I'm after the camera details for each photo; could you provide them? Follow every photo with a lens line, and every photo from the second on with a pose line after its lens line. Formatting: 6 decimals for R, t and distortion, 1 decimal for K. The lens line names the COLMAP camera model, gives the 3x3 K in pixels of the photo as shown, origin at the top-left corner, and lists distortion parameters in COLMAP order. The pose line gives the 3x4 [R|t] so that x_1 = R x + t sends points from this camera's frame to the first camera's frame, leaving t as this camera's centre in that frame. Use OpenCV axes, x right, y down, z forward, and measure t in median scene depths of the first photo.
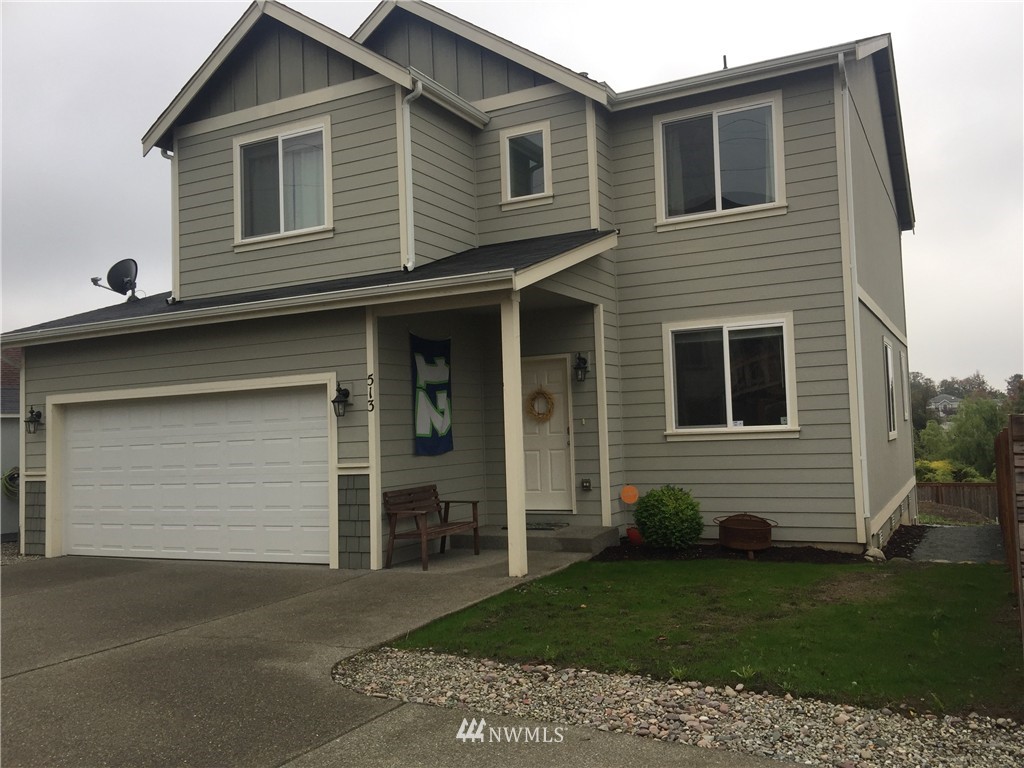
lens RADIAL K [[877.6, 0, 511.3], [0, 877.6, 378.2], [0, 0, 1]] dist [-0.005082, -0.023936]
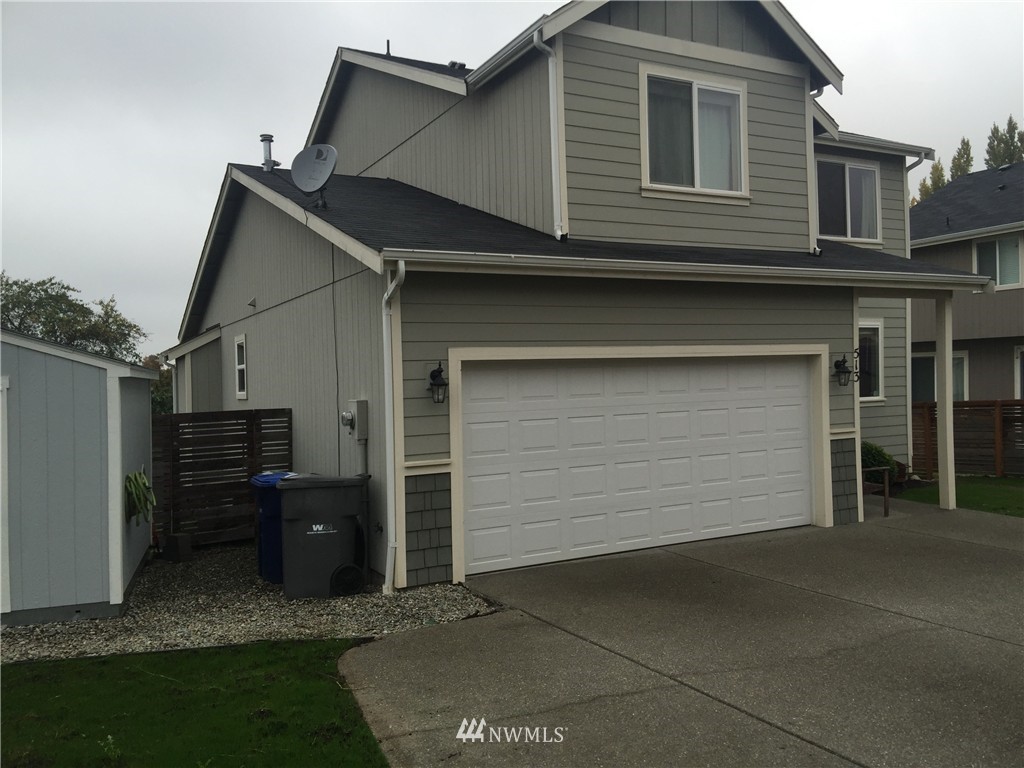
lens RADIAL K [[877.6, 0, 509.1], [0, 877.6, 388.6], [0, 0, 1]] dist [-0.005082, -0.023936]
pose [[0.589357, 0.014350, 0.807745, -1.154677], [-0.042870, 0.998989, 0.013533, 0.044673], [-0.806734, -0.042604, 0.589376, 0.613306]]
